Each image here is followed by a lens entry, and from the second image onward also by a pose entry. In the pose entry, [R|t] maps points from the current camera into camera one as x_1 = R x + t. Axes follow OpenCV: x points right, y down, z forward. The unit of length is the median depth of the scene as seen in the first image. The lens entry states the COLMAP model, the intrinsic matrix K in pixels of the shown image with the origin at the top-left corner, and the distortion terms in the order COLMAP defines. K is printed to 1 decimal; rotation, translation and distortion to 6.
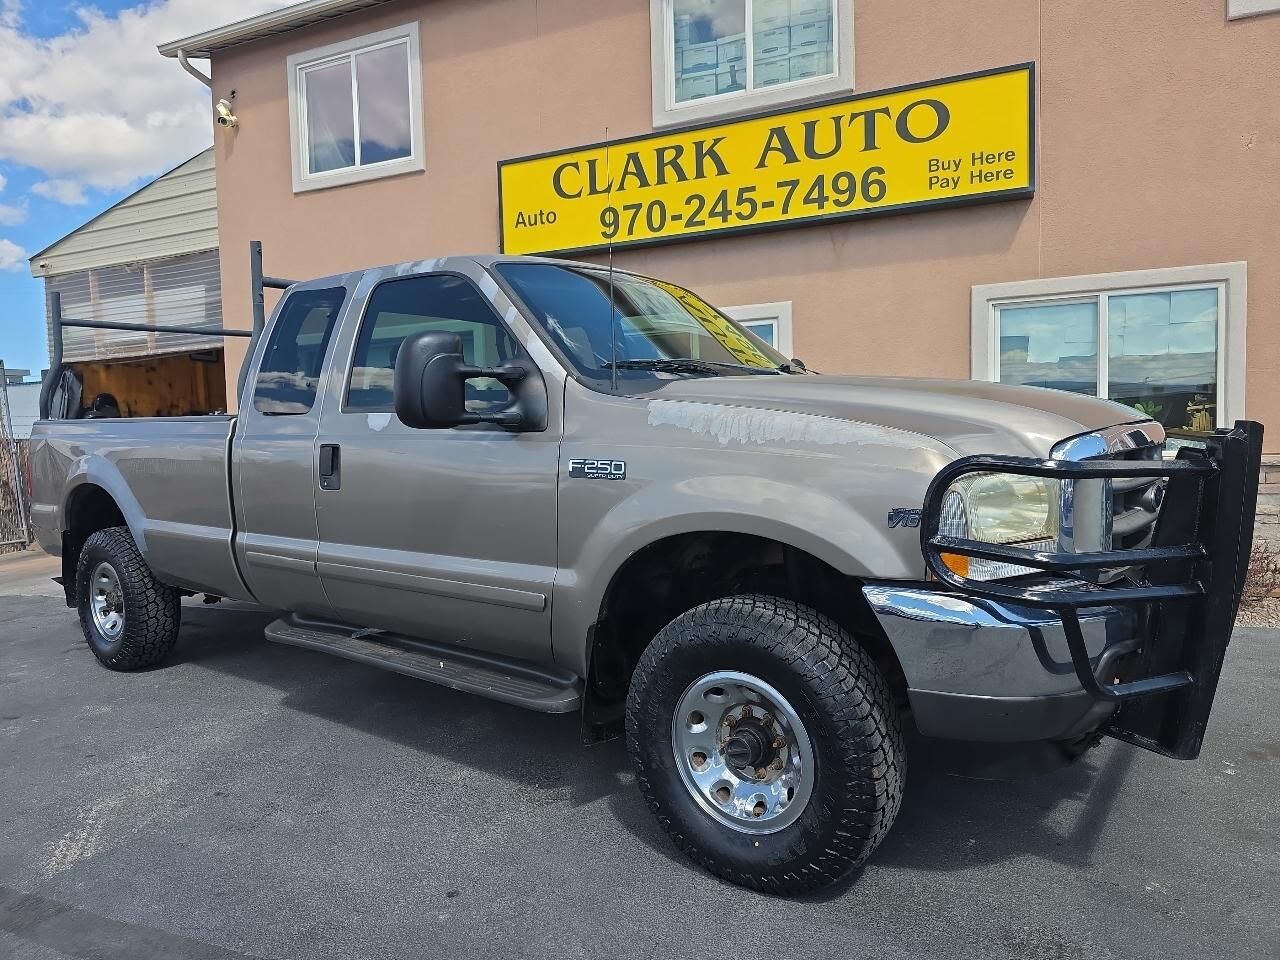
lens RADIAL K [[855.7, 0, 638.9], [0, 855.7, 480.0], [0, 0, 1]] dist [0.043823, -0.036775]
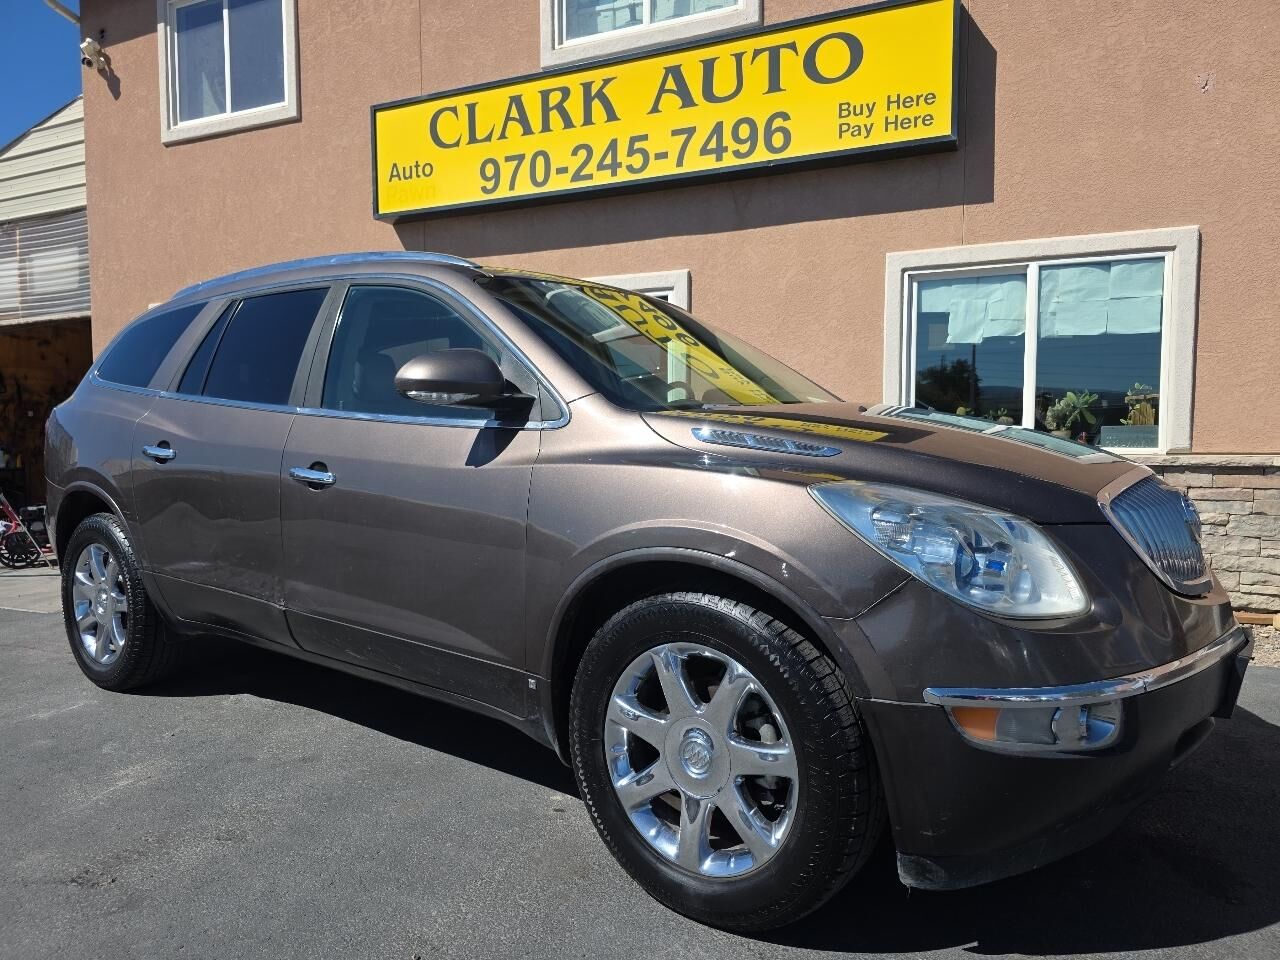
lens RADIAL K [[855.7, 0, 635.0], [0, 855.7, 489.4], [0, 0, 1]] dist [0.043823, -0.036775]
pose [[0.999755, 0.022036, 0.002128, 0.126446], [-0.022063, 0.999666, 0.013468, 0.005447], [-0.001830, -0.013512, 0.999907, 0.122868]]
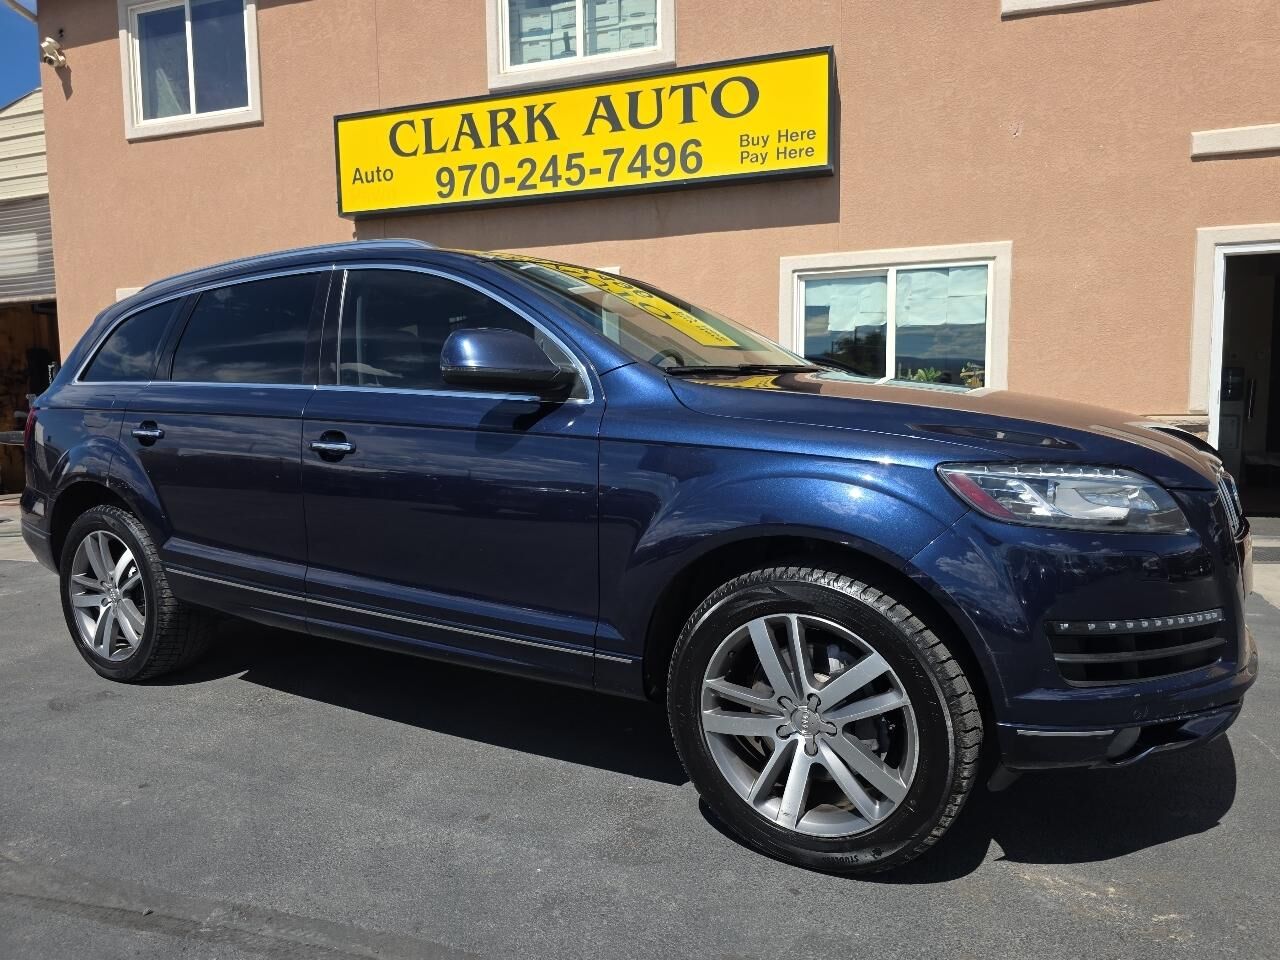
lens RADIAL K [[855.7, 0, 641.4], [0, 855.7, 484.1], [0, 0, 1]] dist [0.043823, -0.036775]
pose [[0.994791, 0.003939, 0.101860, 0.099346], [-0.007782, 0.999272, 0.037354, 0.016508], [-0.101639, -0.037952, 0.994097, -0.048124]]
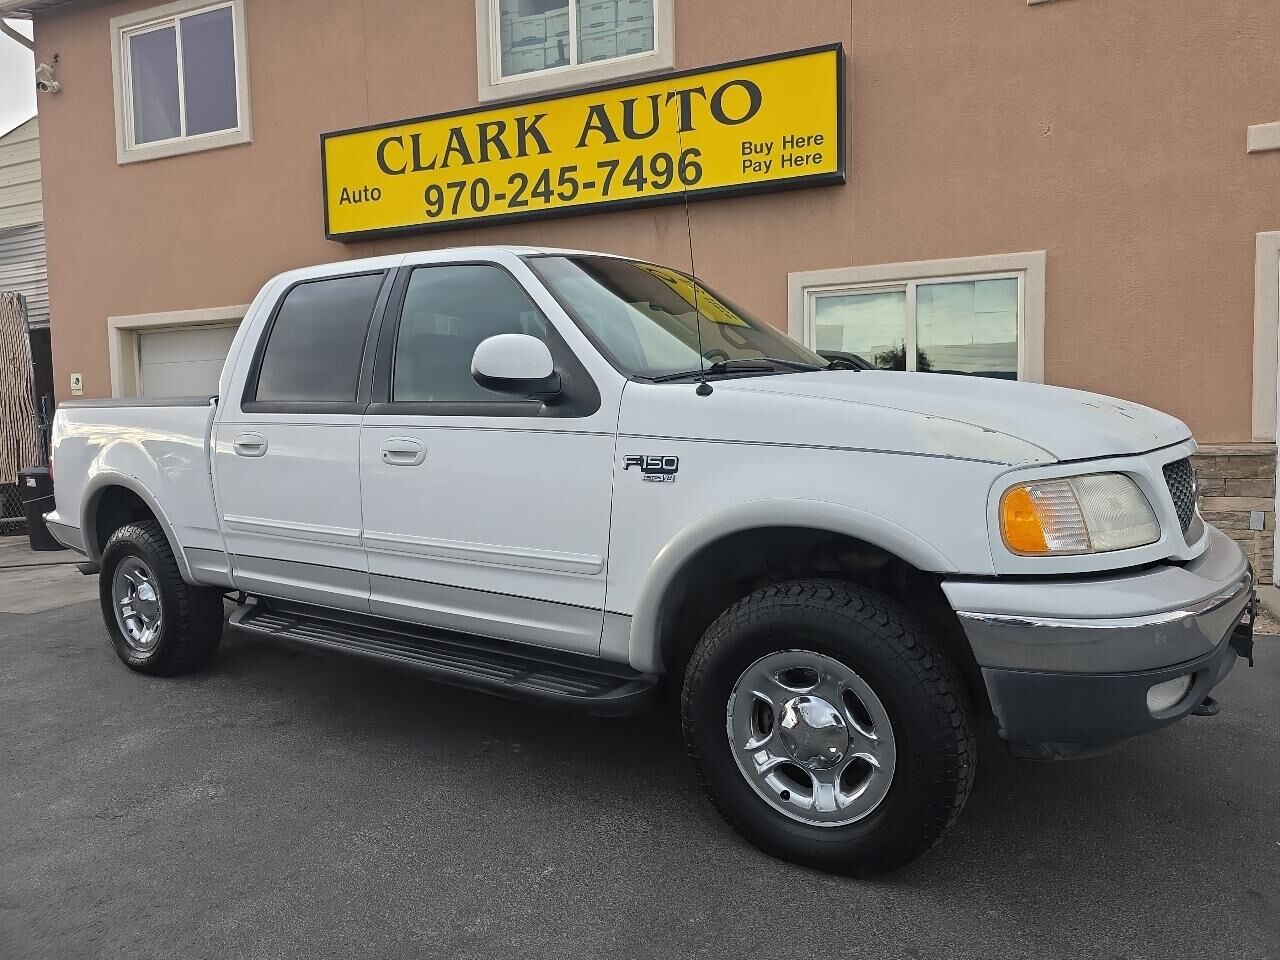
lens RADIAL K [[855.7, 0, 644.7], [0, 855.7, 475.2], [0, 0, 1]] dist [0.043823, -0.036775]
pose [[0.998417, -0.000377, 0.056240, 0.155054], [-0.000211, 0.999946, 0.010436, -0.004481], [-0.056240, -0.010431, 0.998363, 0.028288]]
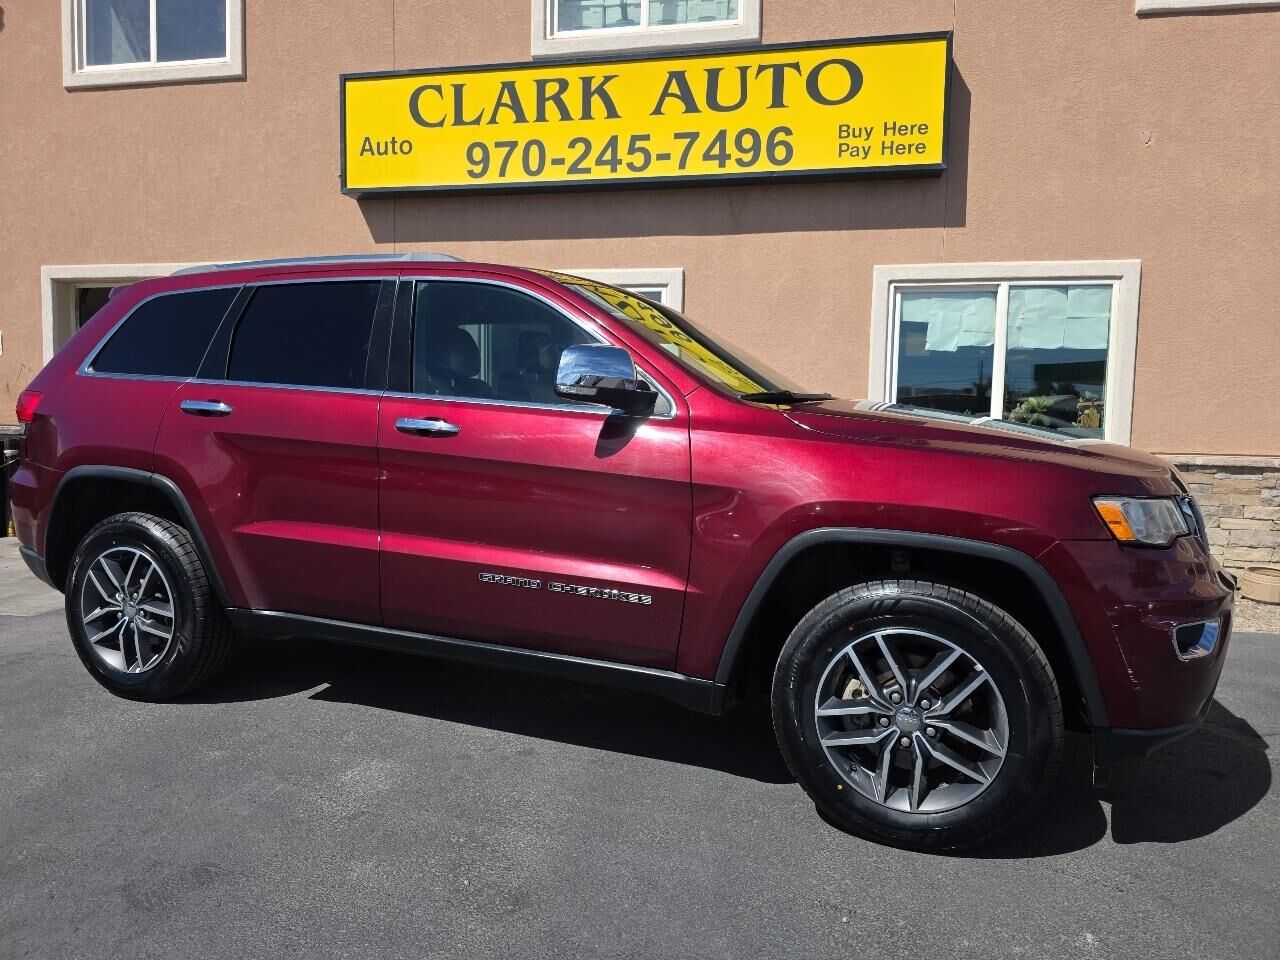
lens RADIAL K [[855.7, 0, 625.4], [0, 855.7, 476.4], [0, 0, 1]] dist [0.043823, -0.036775]
pose [[0.975438, 0.028937, 0.218365, -0.073254], [-0.031841, 0.999445, 0.009793, 0.005301], [-0.217961, -0.016505, 0.975818, 0.124594]]
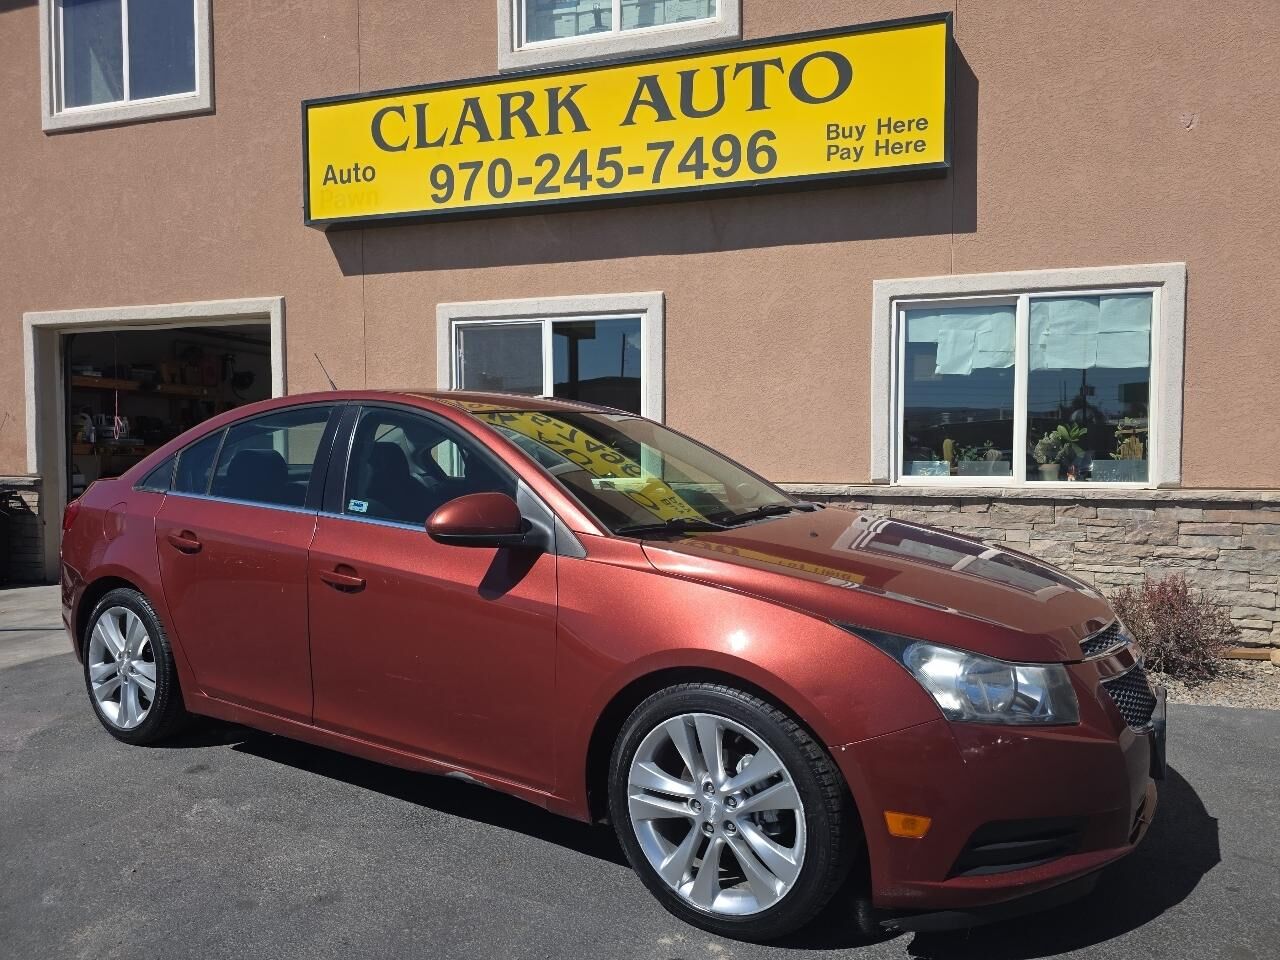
lens RADIAL K [[855.7, 0, 636.9], [0, 855.7, 484.1], [0, 0, 1]] dist [0.043823, -0.036775]
pose [[0.990351, 0.017278, 0.137497, 0.043105], [-0.015748, 0.999801, -0.012209, -0.012268], [-0.137681, 0.009925, 0.990427, 0.190136]]
